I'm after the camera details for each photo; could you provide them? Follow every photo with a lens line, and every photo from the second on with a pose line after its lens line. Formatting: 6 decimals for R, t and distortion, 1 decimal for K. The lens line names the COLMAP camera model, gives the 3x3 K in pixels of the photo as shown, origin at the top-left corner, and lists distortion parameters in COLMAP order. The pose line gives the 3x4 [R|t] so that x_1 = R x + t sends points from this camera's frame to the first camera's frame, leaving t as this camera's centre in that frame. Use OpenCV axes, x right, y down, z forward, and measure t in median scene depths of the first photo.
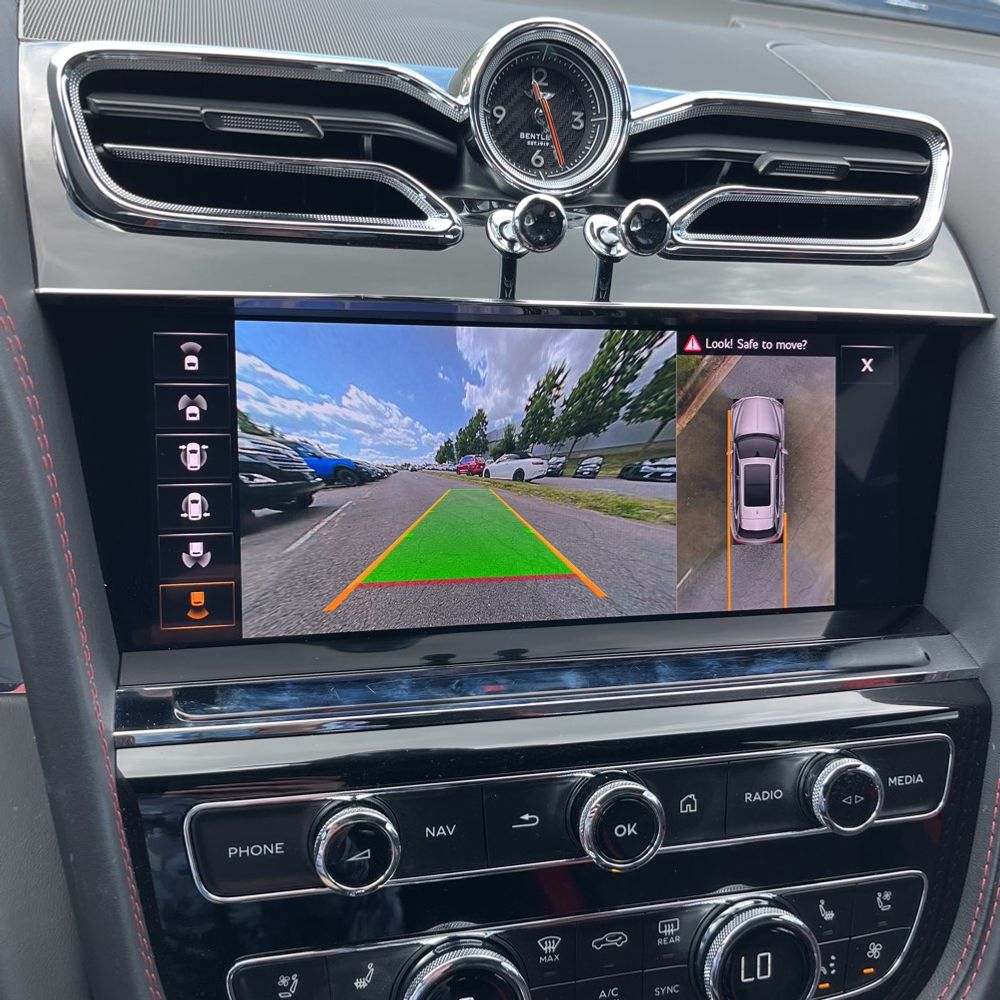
lens RADIAL K [[1018.3, 0, 498.1], [0, 1018.3, 499.2], [0, 0, 1]] dist [0.016632, 0.000000]
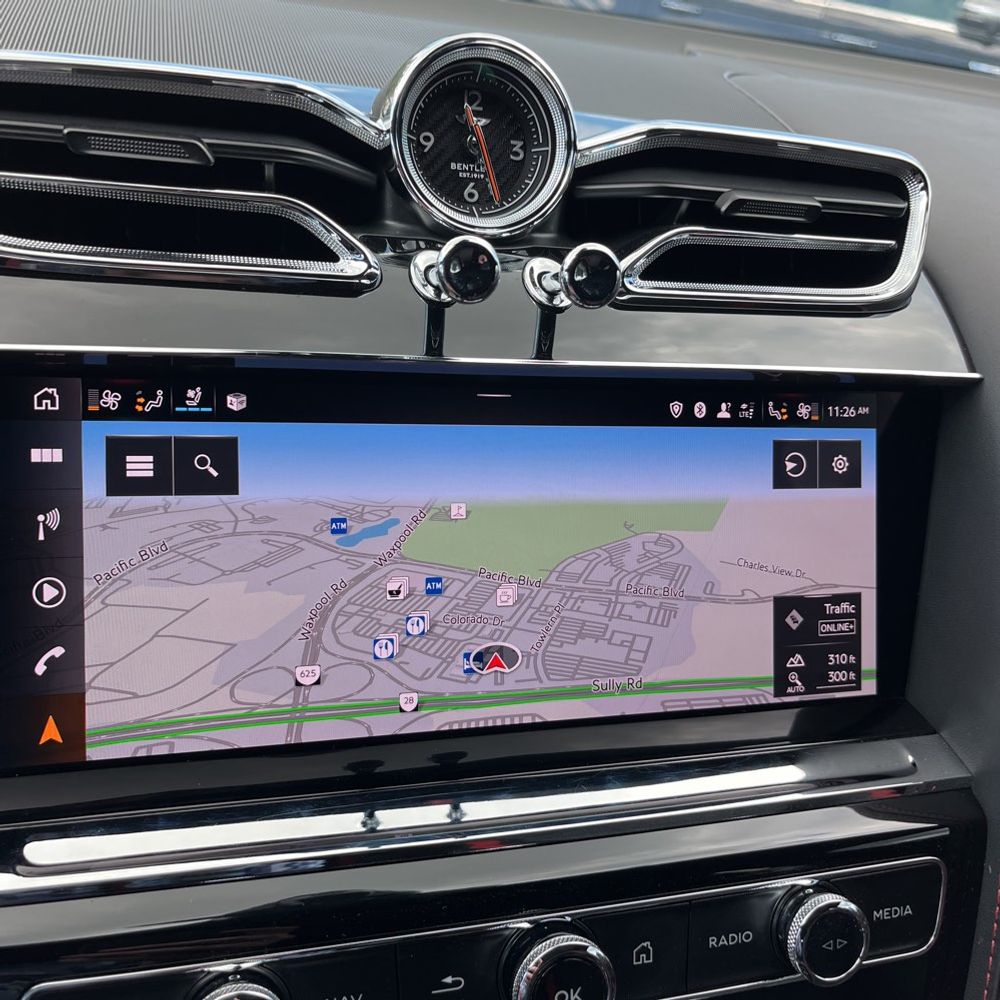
lens RADIAL K [[1018.3, 0, 501.5], [0, 1018.3, 499.5], [0, 0, 1]] dist [0.016632, 0.000000]
pose [[0.998913, 0.002445, 0.046549, 0.026829], [-0.001278, 0.999684, -0.025101, -0.052032], [-0.046595, 0.025014, 0.998601, 0.140268]]
